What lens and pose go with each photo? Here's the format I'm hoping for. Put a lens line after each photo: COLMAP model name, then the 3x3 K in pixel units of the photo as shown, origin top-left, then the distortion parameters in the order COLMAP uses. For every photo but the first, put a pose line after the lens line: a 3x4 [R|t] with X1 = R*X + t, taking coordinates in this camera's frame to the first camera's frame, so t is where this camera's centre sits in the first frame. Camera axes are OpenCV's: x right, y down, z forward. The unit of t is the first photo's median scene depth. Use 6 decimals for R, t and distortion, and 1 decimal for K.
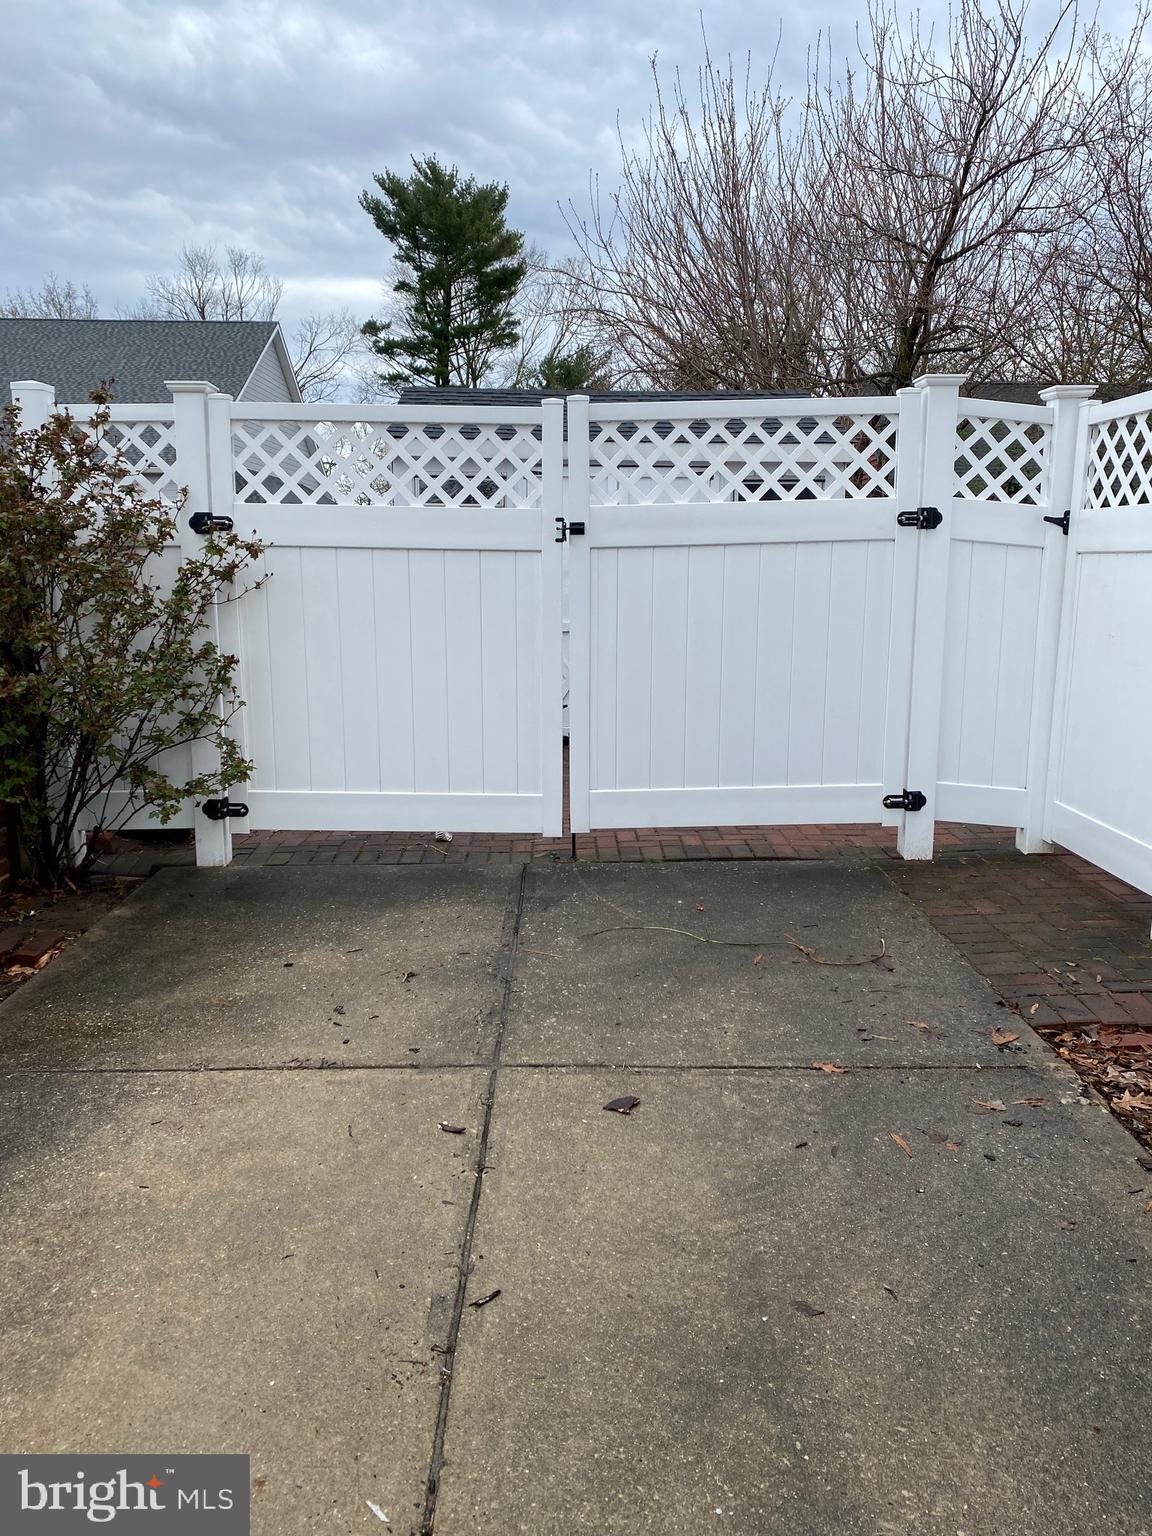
lens RADIAL K [[1167.4, 0, 575.4], [0, 1167.4, 762.5], [0, 0, 1]] dist [0.008766, 0.001627]
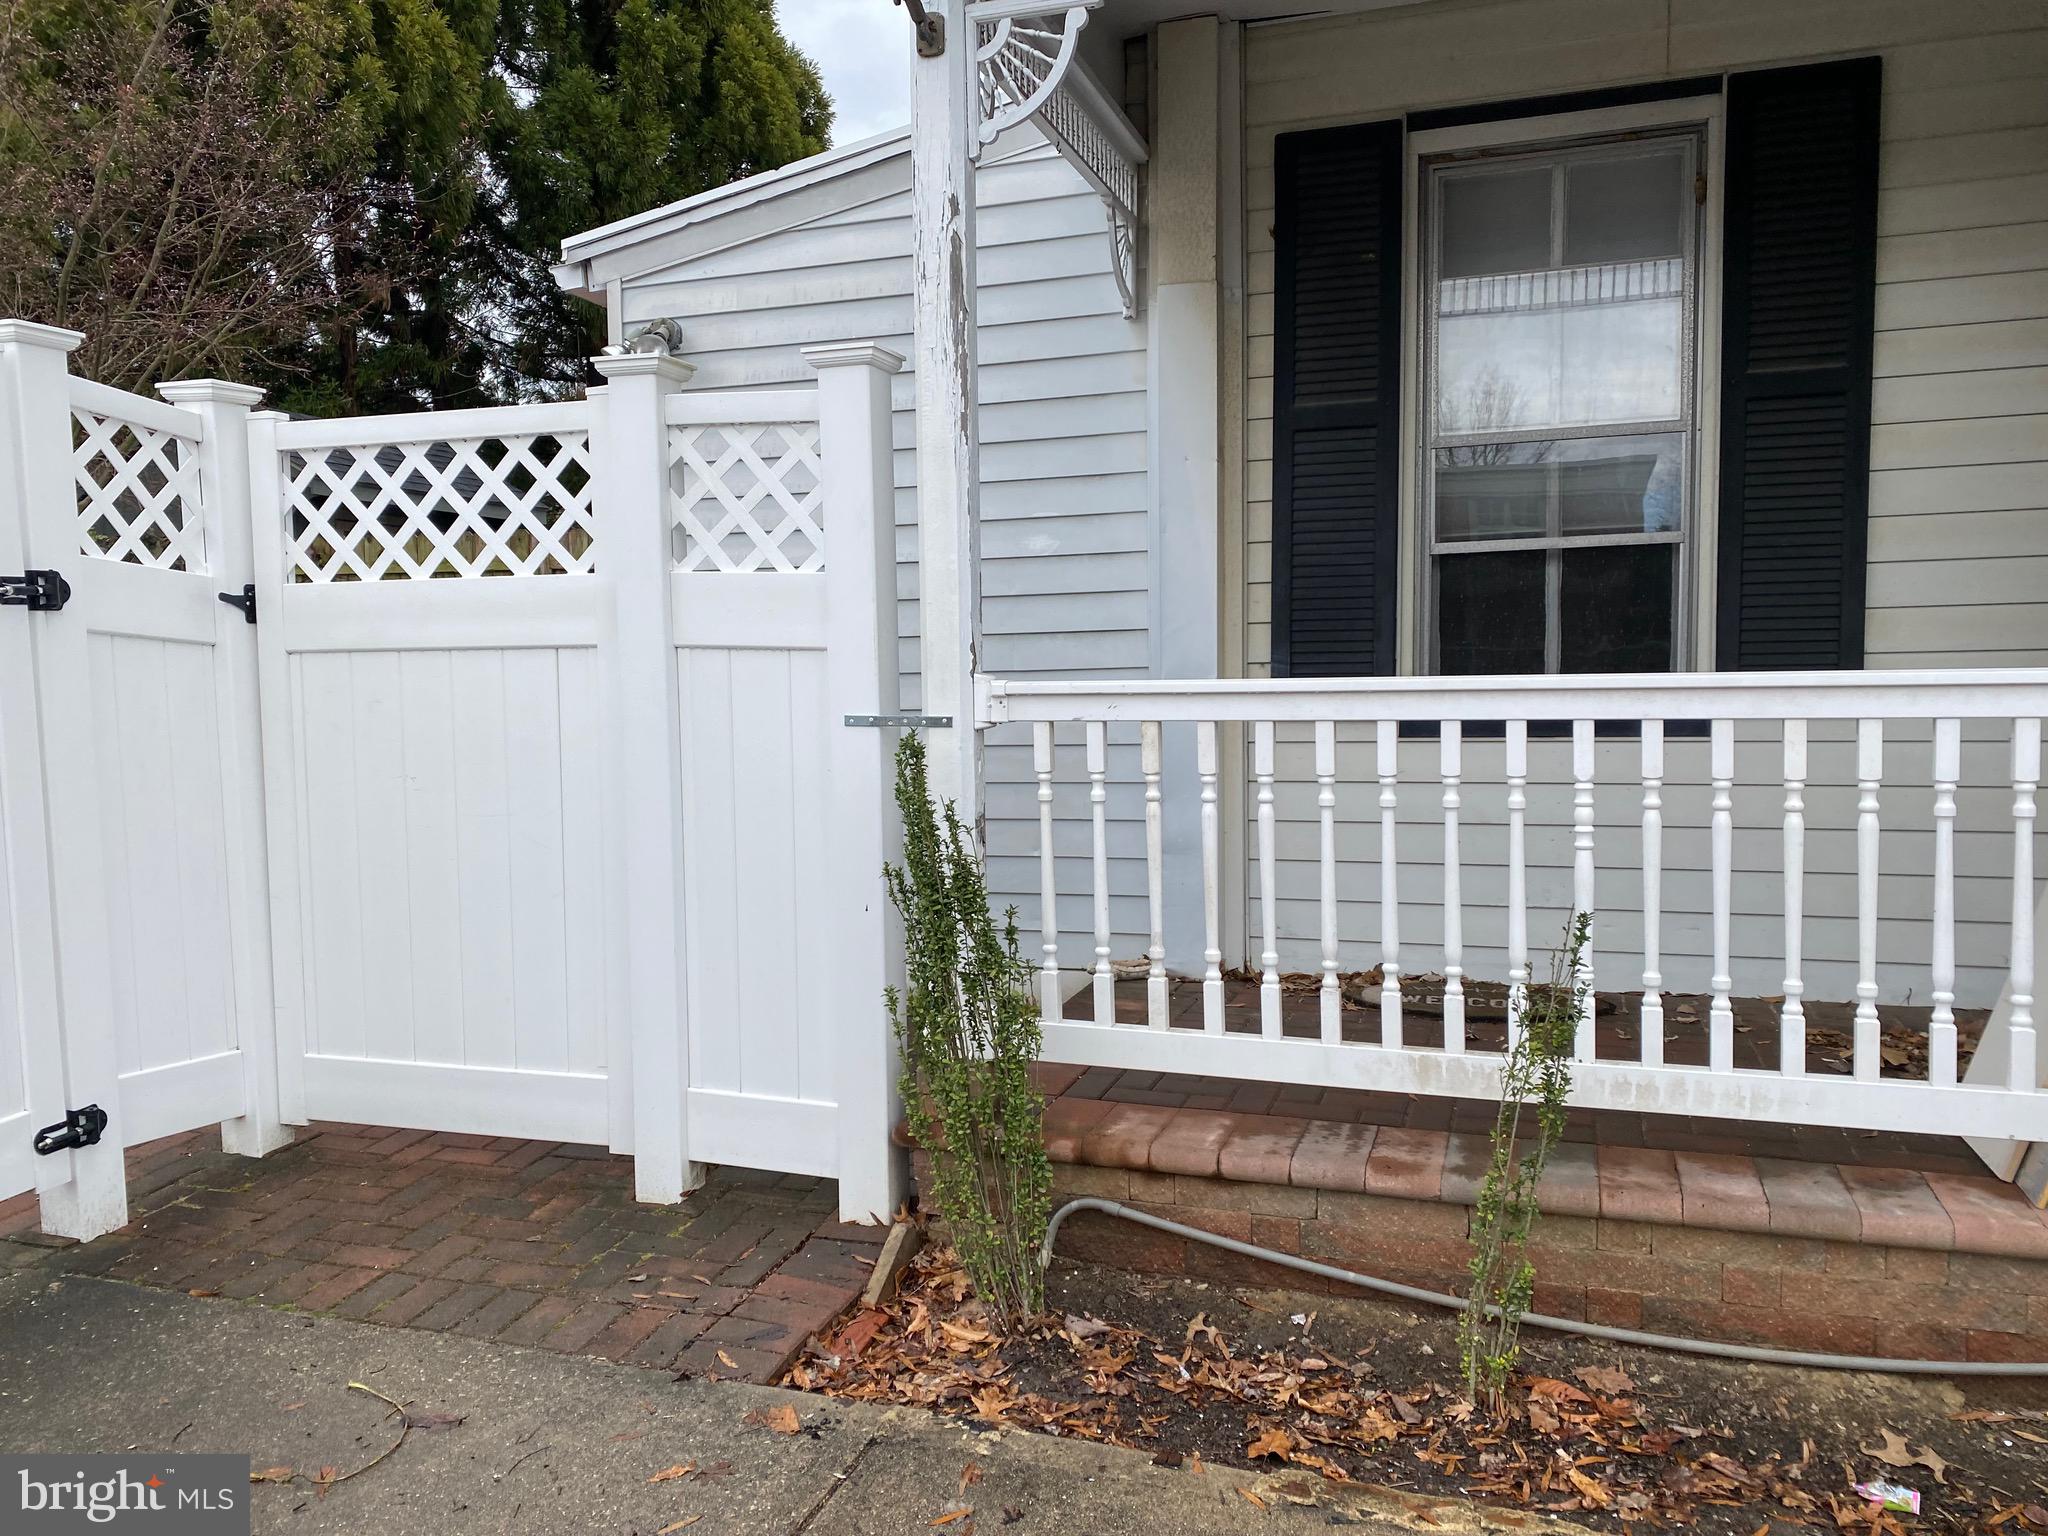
lens RADIAL K [[1556.5, 0, 1024.0], [0, 1556.5, 777.9], [0, 0, 1]] dist [0.008766, 0.001627]
pose [[0.315370, -0.091333, 0.944563, -0.232069], [0.181748, 0.982745, 0.034344, -0.070332], [-0.931402, 0.160841, 0.326528, 0.373969]]
